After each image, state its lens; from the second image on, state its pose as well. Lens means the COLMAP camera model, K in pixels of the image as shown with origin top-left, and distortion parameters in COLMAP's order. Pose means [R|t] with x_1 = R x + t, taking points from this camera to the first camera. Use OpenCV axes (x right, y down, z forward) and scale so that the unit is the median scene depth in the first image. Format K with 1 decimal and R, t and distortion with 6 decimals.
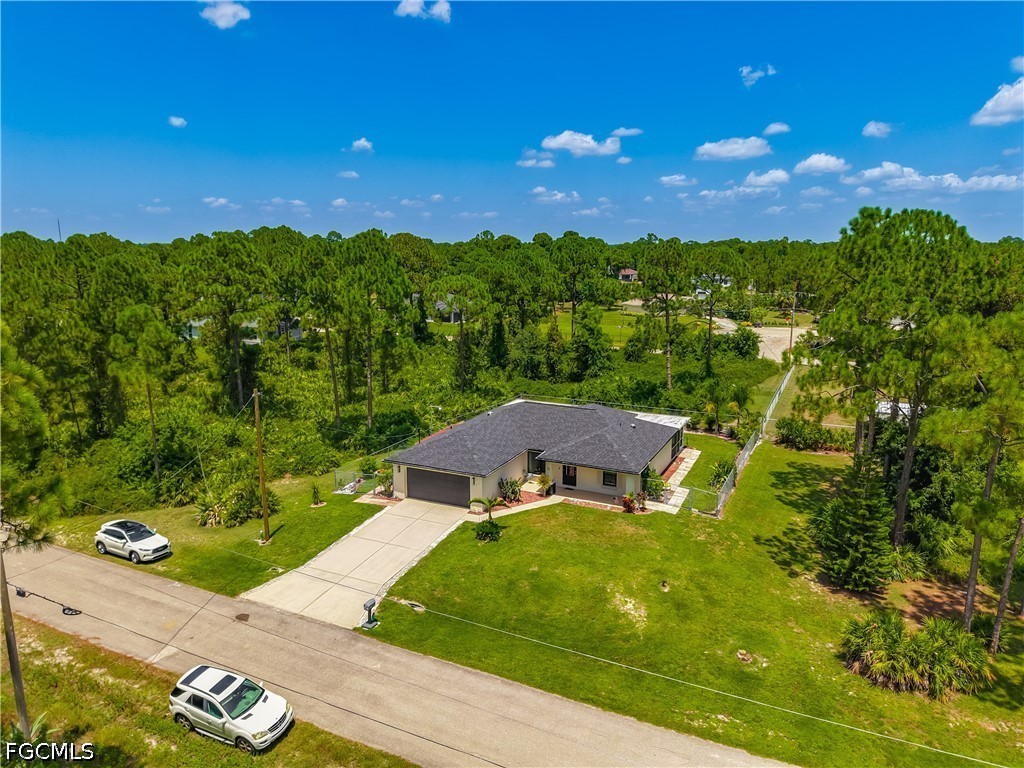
lens RADIAL K [[693.0, 0, 512.0], [0, 693.0, 384.0], [0, 0, 1]] dist [0.006360, -0.000161]
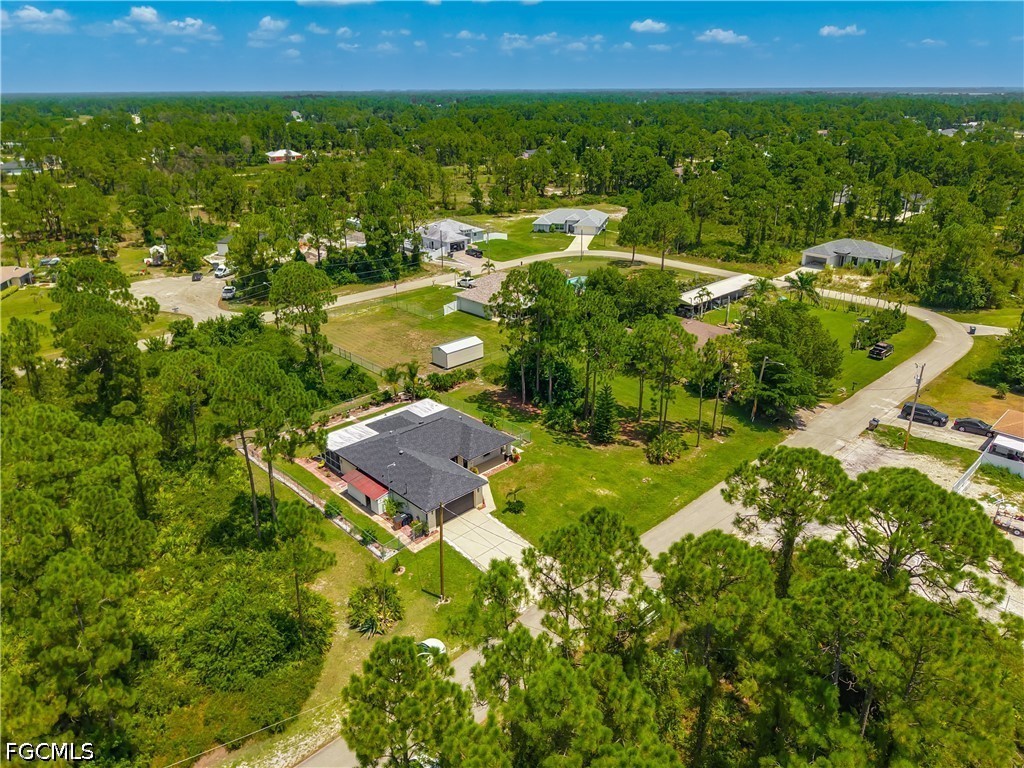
lens RADIAL K [[689.9, 0, 512.0], [0, 689.9, 384.0], [0, 0, 1]] dist [-0.008625, -0.006723]
pose [[0.355257, -0.368268, 0.859169, -1.335669], [0.183411, 0.928720, 0.322242, -0.598257], [-0.916598, 0.043102, 0.397479, 0.295965]]
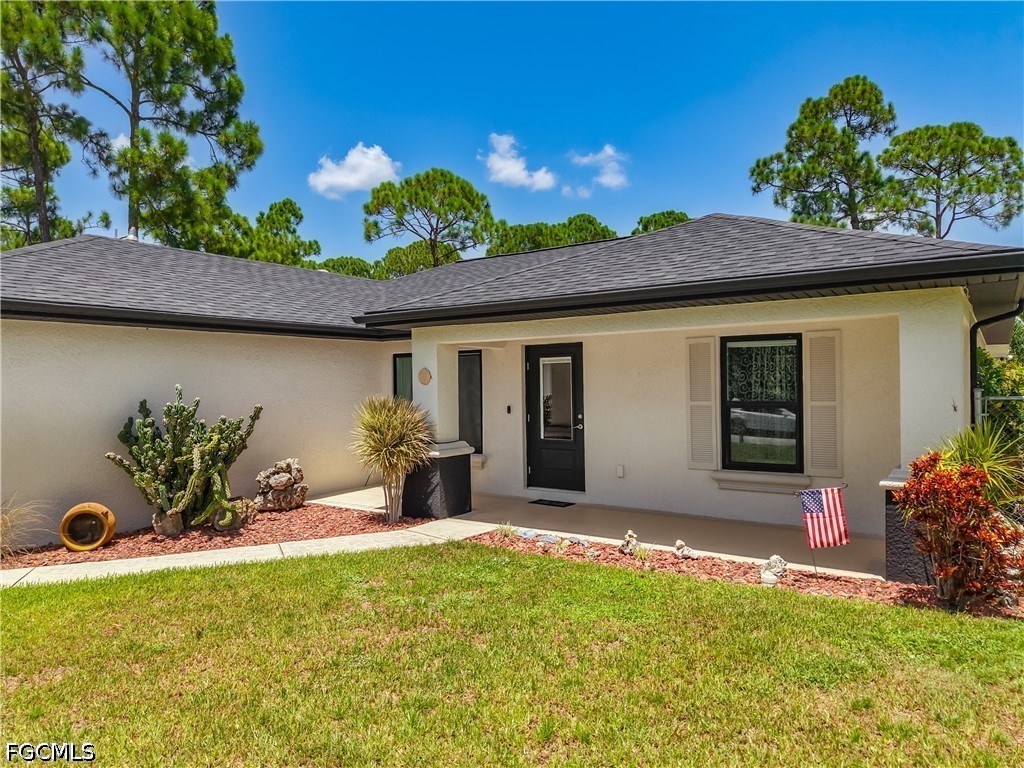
lens RADIAL K [[693.0, 0, 512.0], [0, 693.0, 384.0], [0, 0, 1]] dist [0.006360, -0.000161]
pose [[0.985964, -0.014828, -0.166299, 0.118400], [-0.018548, 0.980155, -0.197365, 0.177014], [0.165925, 0.197680, 0.966122, 0.892763]]
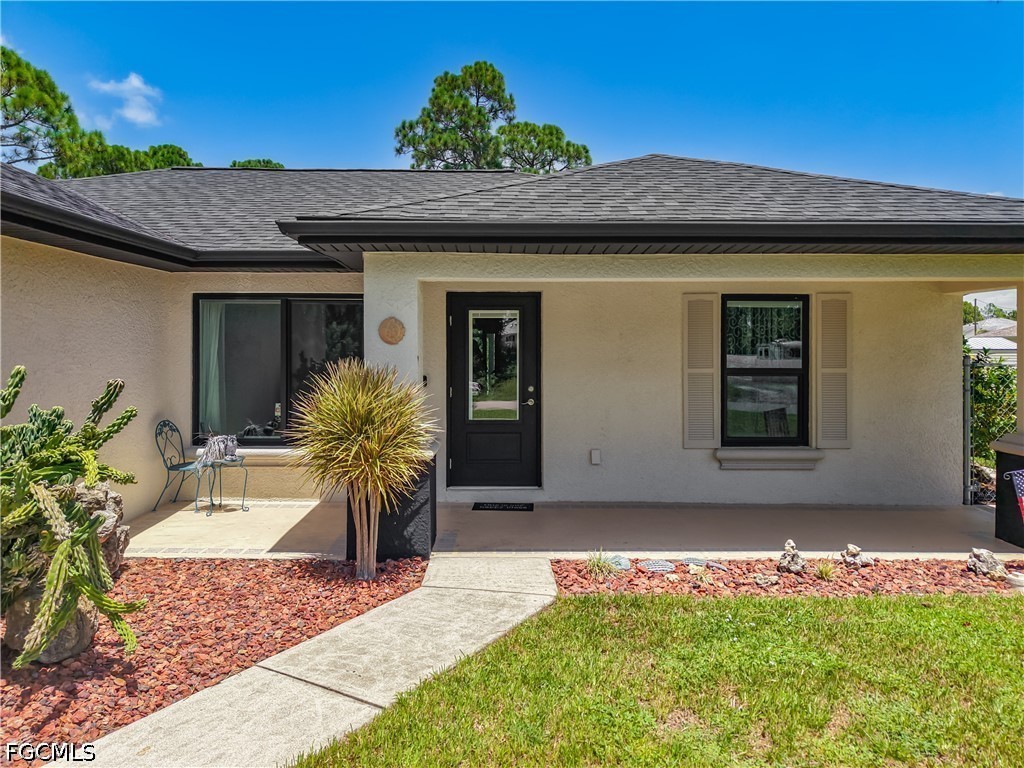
lens RADIAL K [[701.1, 0, 501.9], [0, 701.1, 338.0], [0, 0, 1]] dist [0.032446, -0.034015]
pose [[0.898163, 0.004724, 0.439638, 0.017766], [0.087521, 0.978009, -0.189311, 0.162374], [-0.430864, 0.208509, 0.877998, 0.964447]]
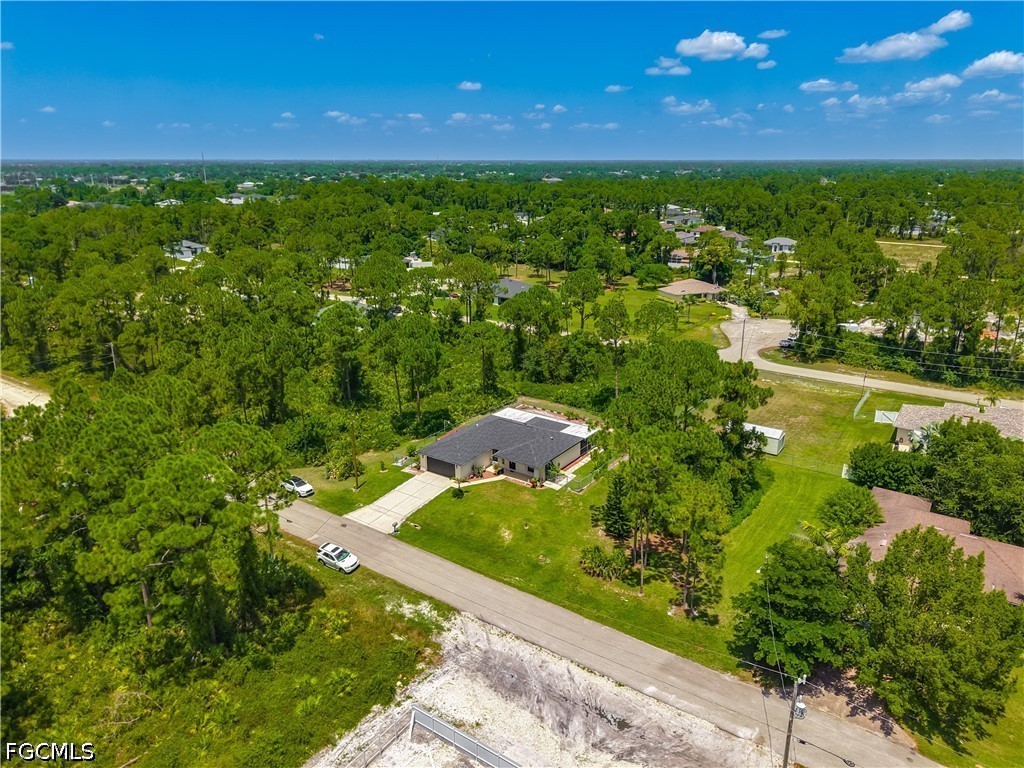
lens RADIAL K [[693.0, 0, 512.0], [0, 693.0, 384.0], [0, 0, 1]] dist [0.006360, -0.000161]
pose [[0.986788, 0.045624, -0.155461, 0.407512], [-0.027568, 0.992822, 0.116383, -0.337732], [0.159655, -0.110560, 0.980962, -0.914942]]
